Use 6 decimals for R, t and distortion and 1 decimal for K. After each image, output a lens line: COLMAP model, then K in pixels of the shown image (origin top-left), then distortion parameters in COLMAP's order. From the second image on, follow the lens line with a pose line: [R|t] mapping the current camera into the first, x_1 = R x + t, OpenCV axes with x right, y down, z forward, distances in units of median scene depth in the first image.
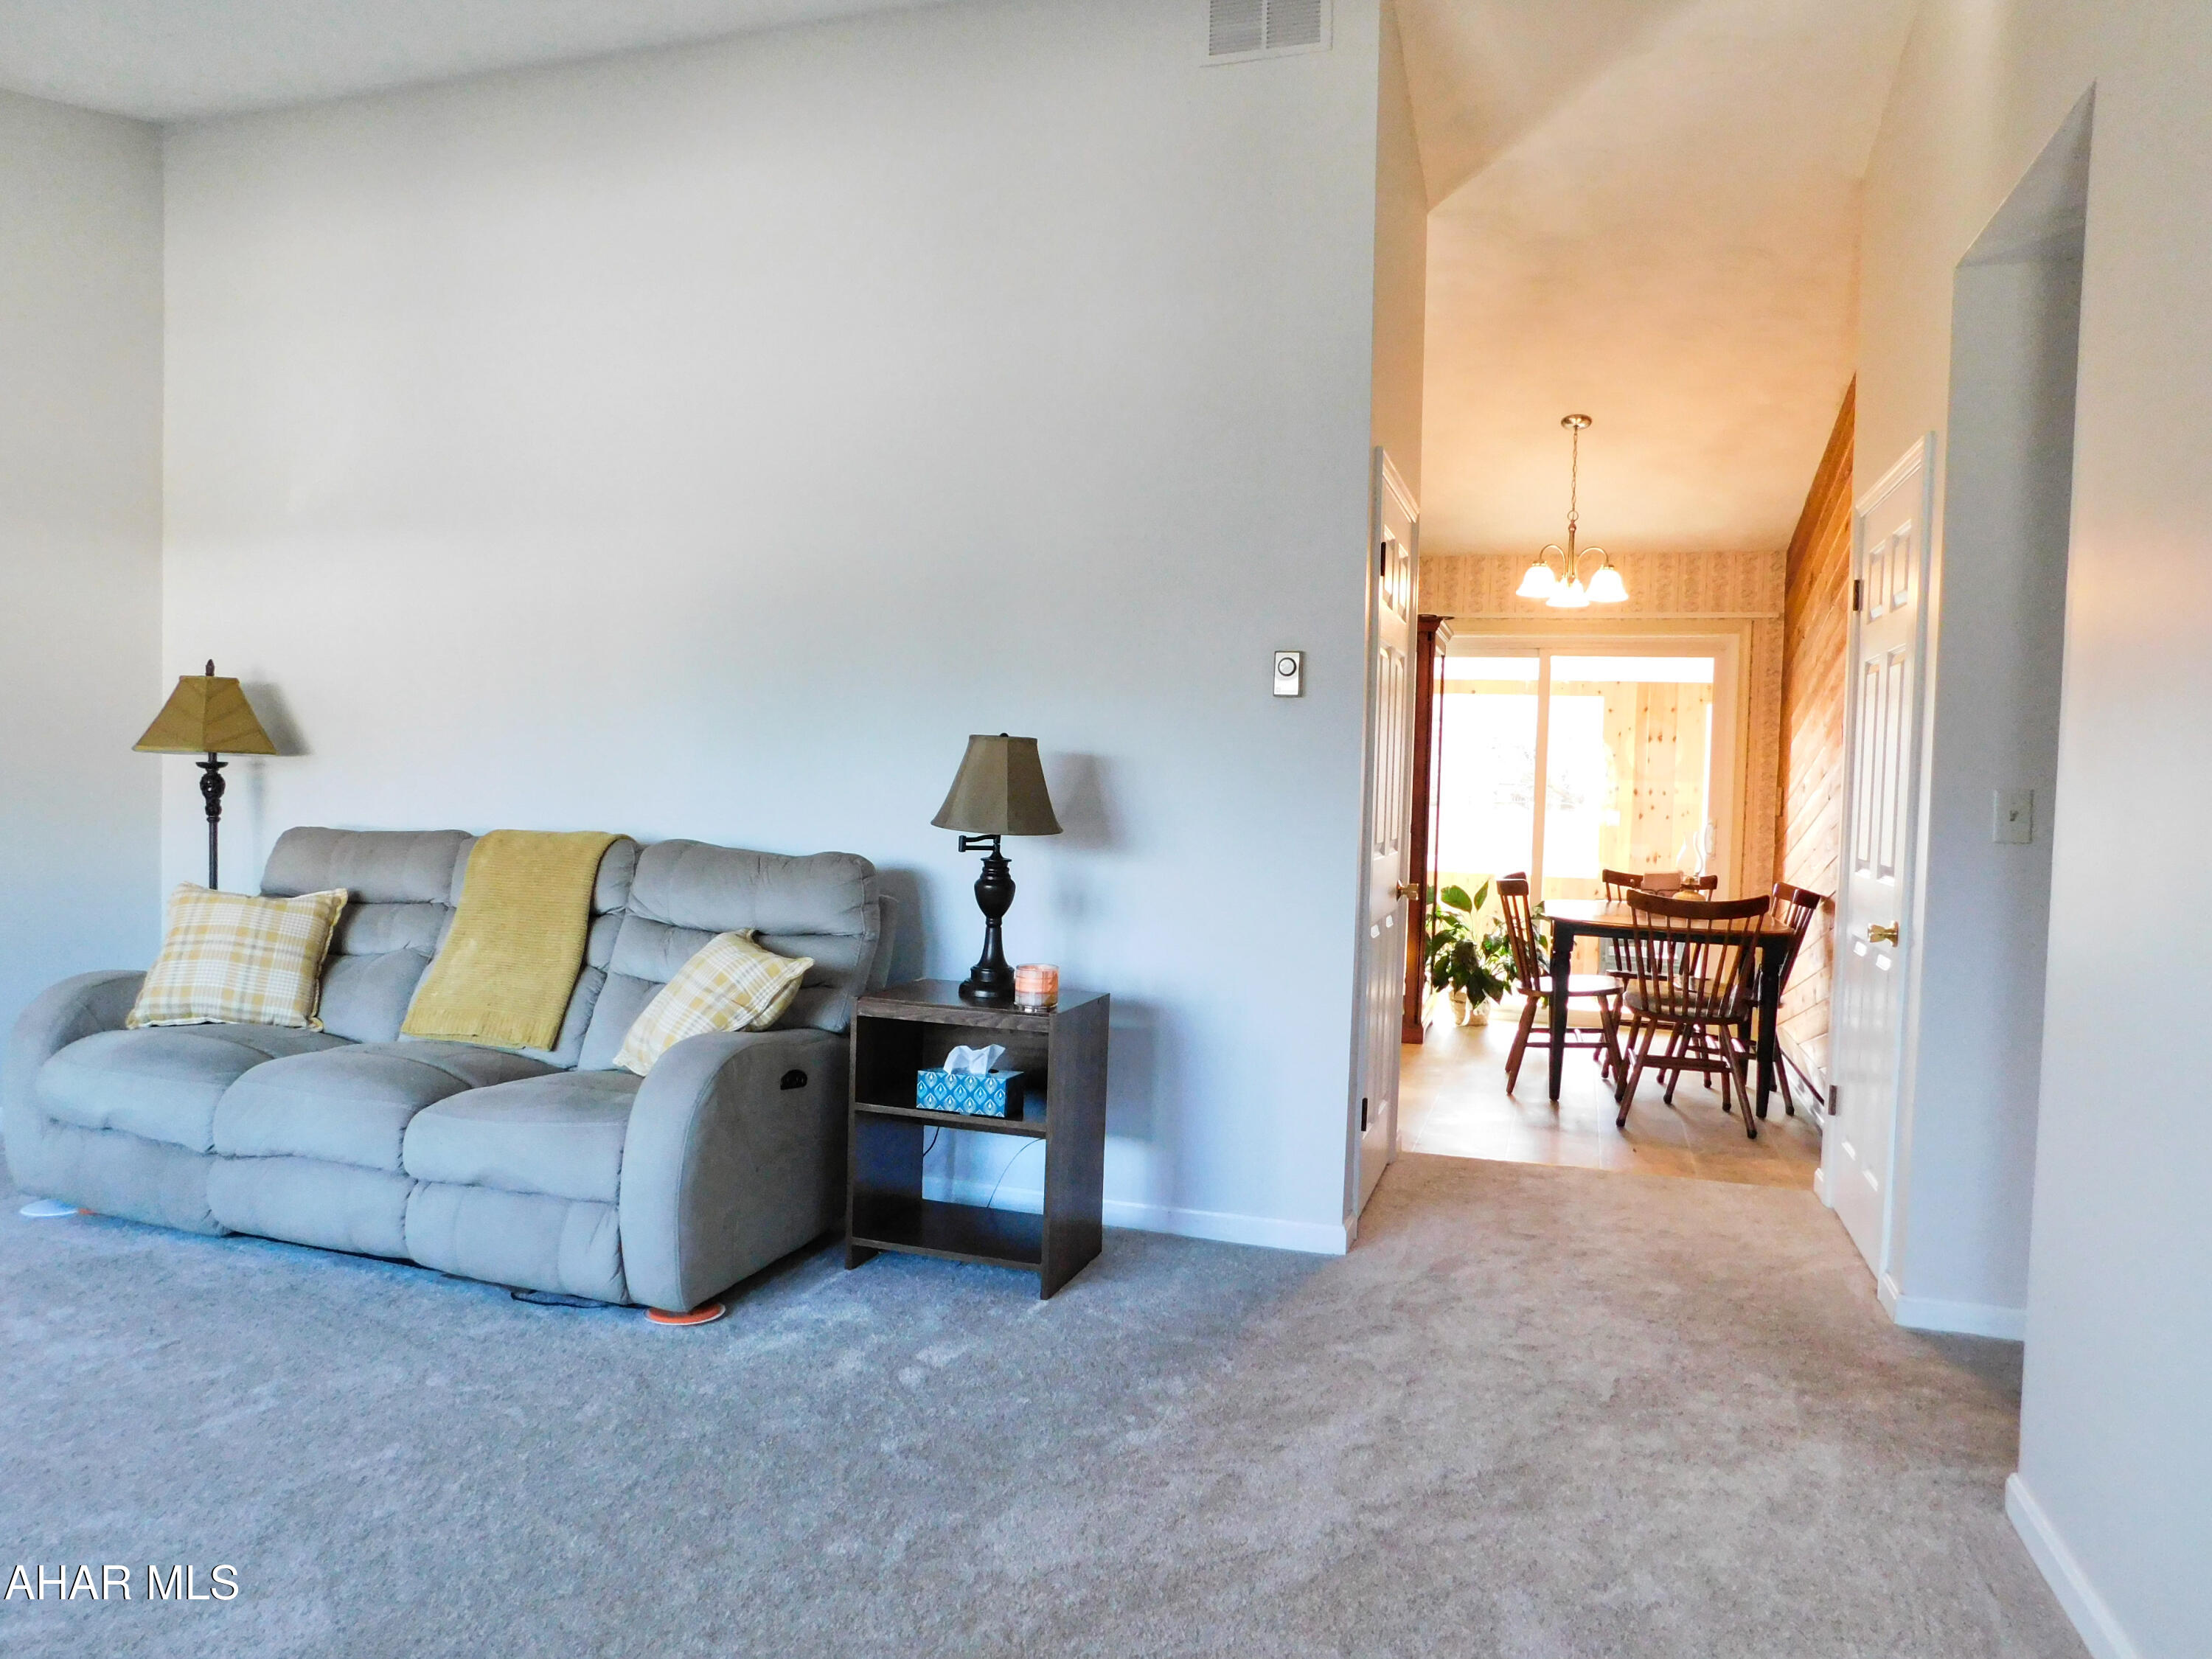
lens RADIAL K [[1448.9, 0, 1115.8], [0, 1448.9, 828.3], [0, 0, 1]] dist [-0.067541, 0.039982]
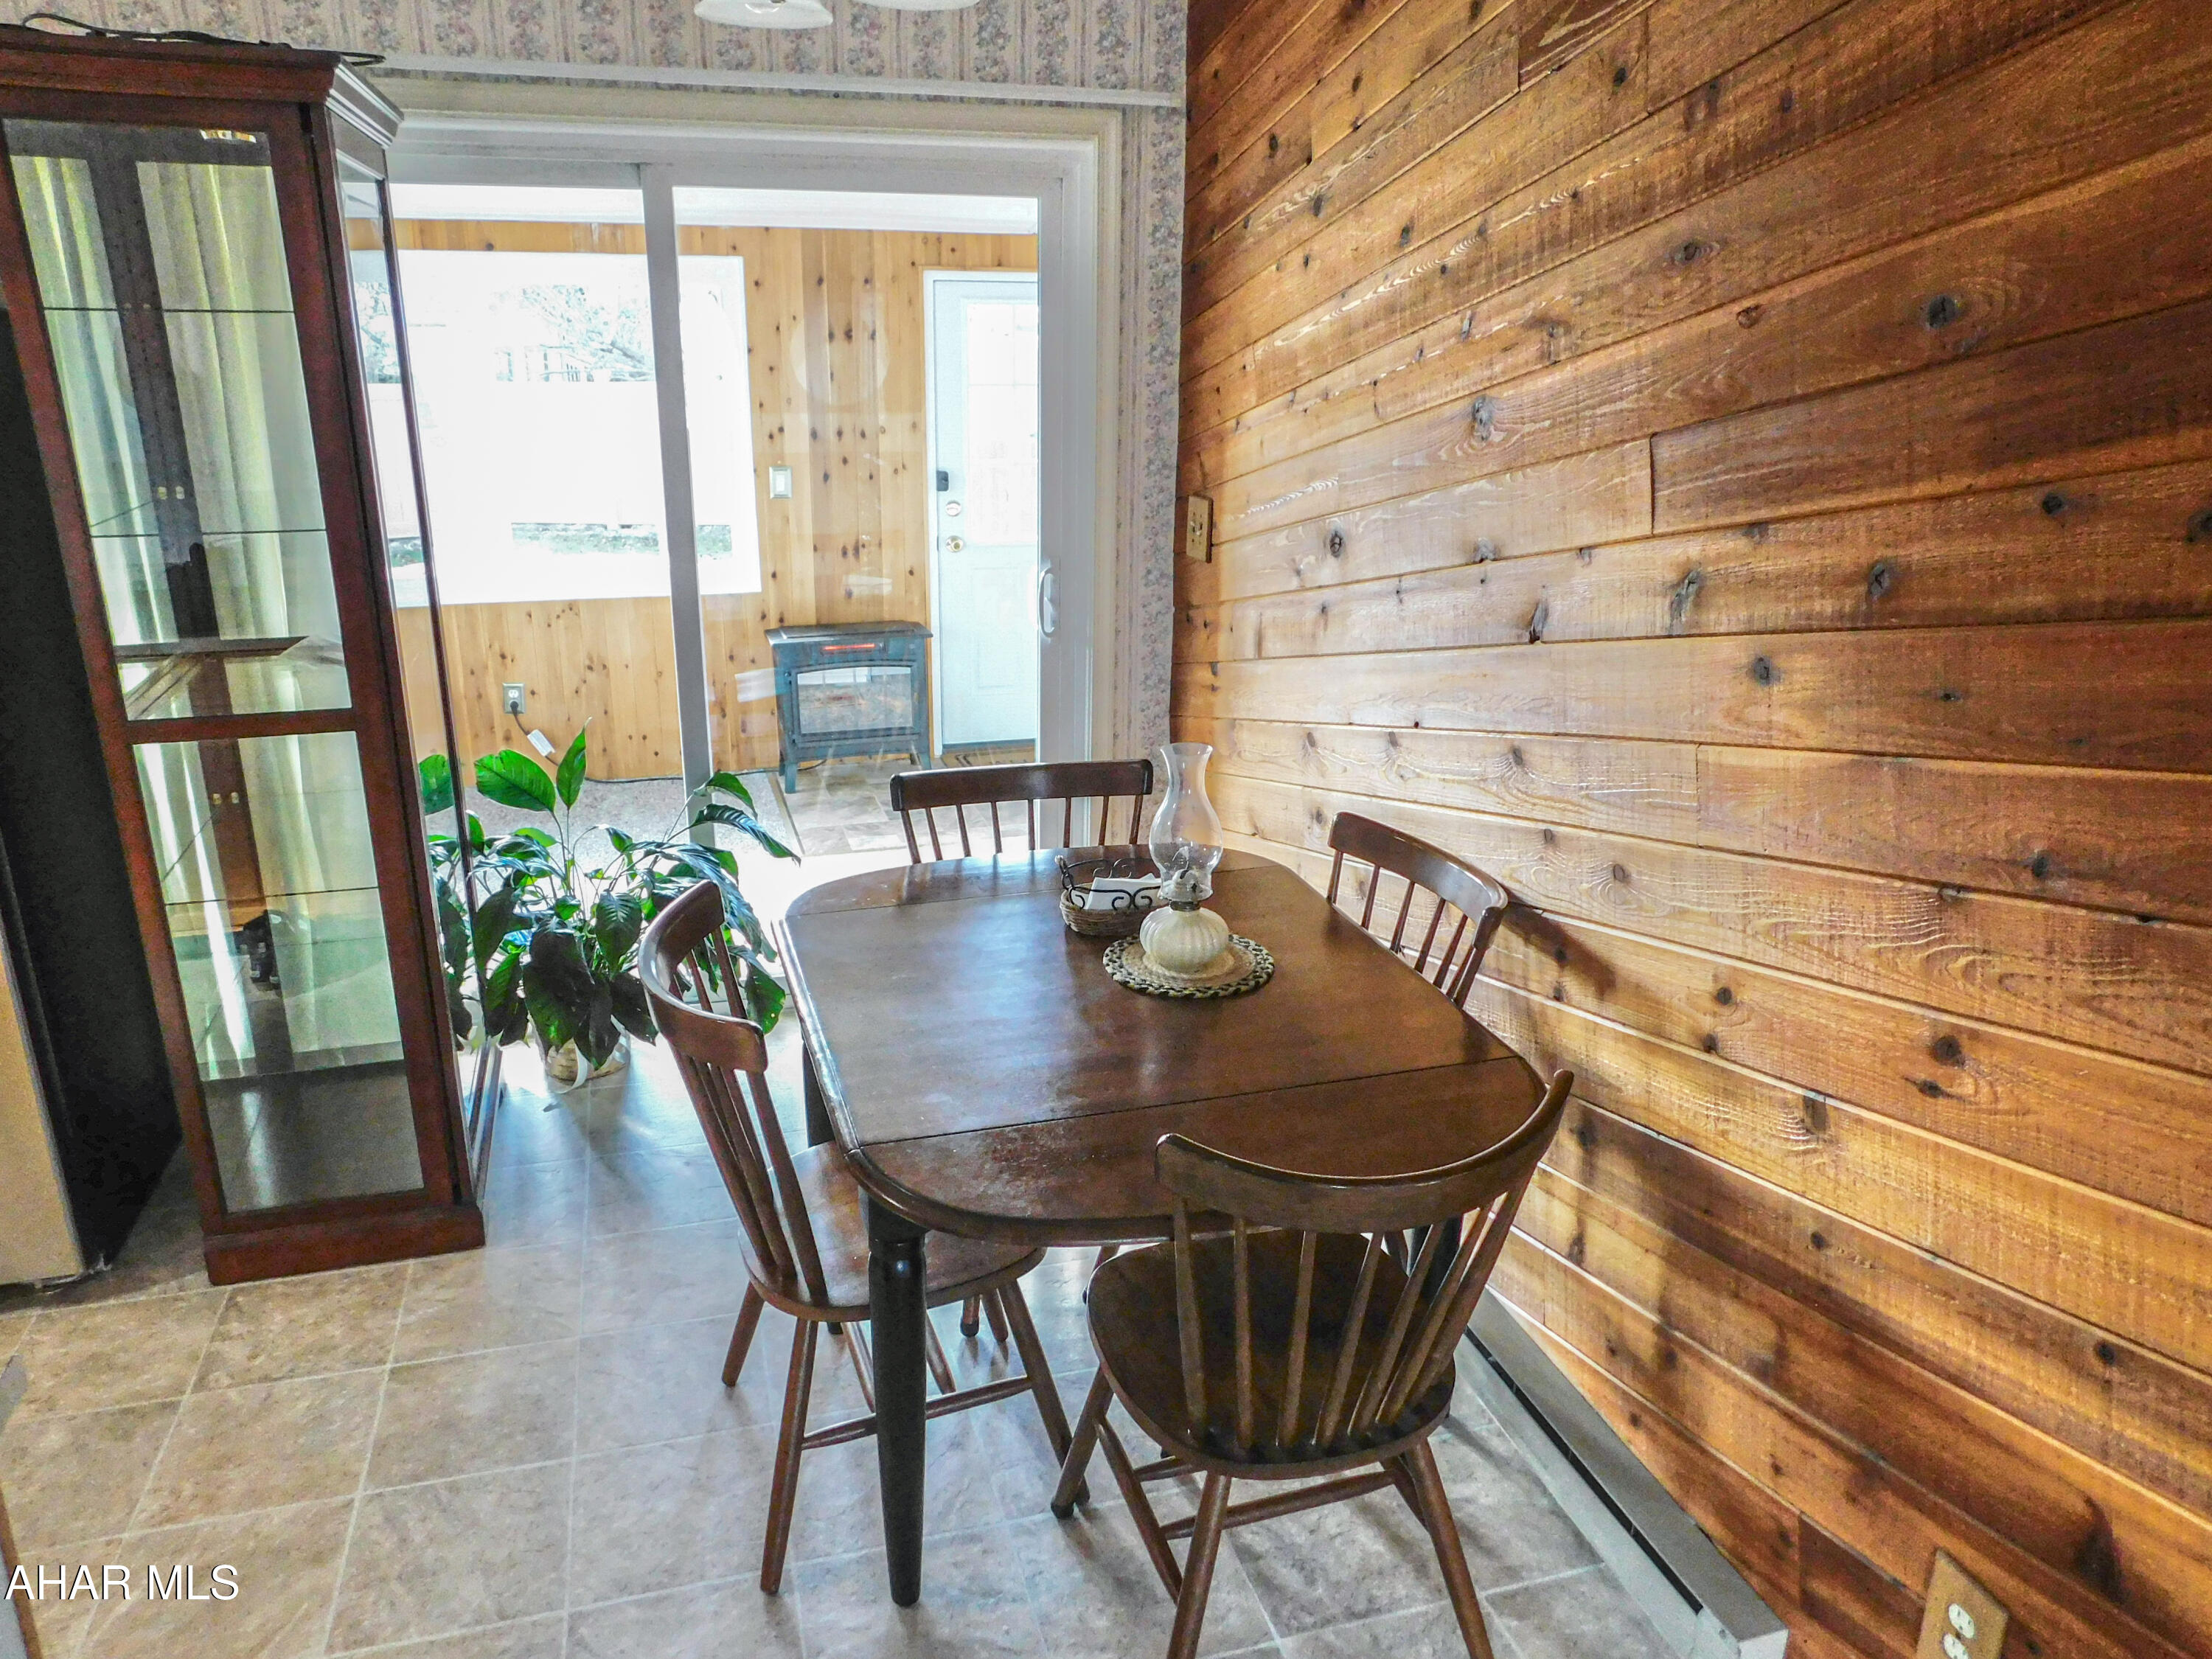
lens RADIAL K [[1545.4, 0, 1106.0], [0, 1545.4, 829.5], [0, 0, 1]] dist [-0.096012, 0.118402]
pose [[0.826867, -0.195328, 0.527388, 0.146749], [0.032410, 0.952741, 0.302050, -0.074780], [-0.561463, -0.232663, 0.794121, 0.566985]]
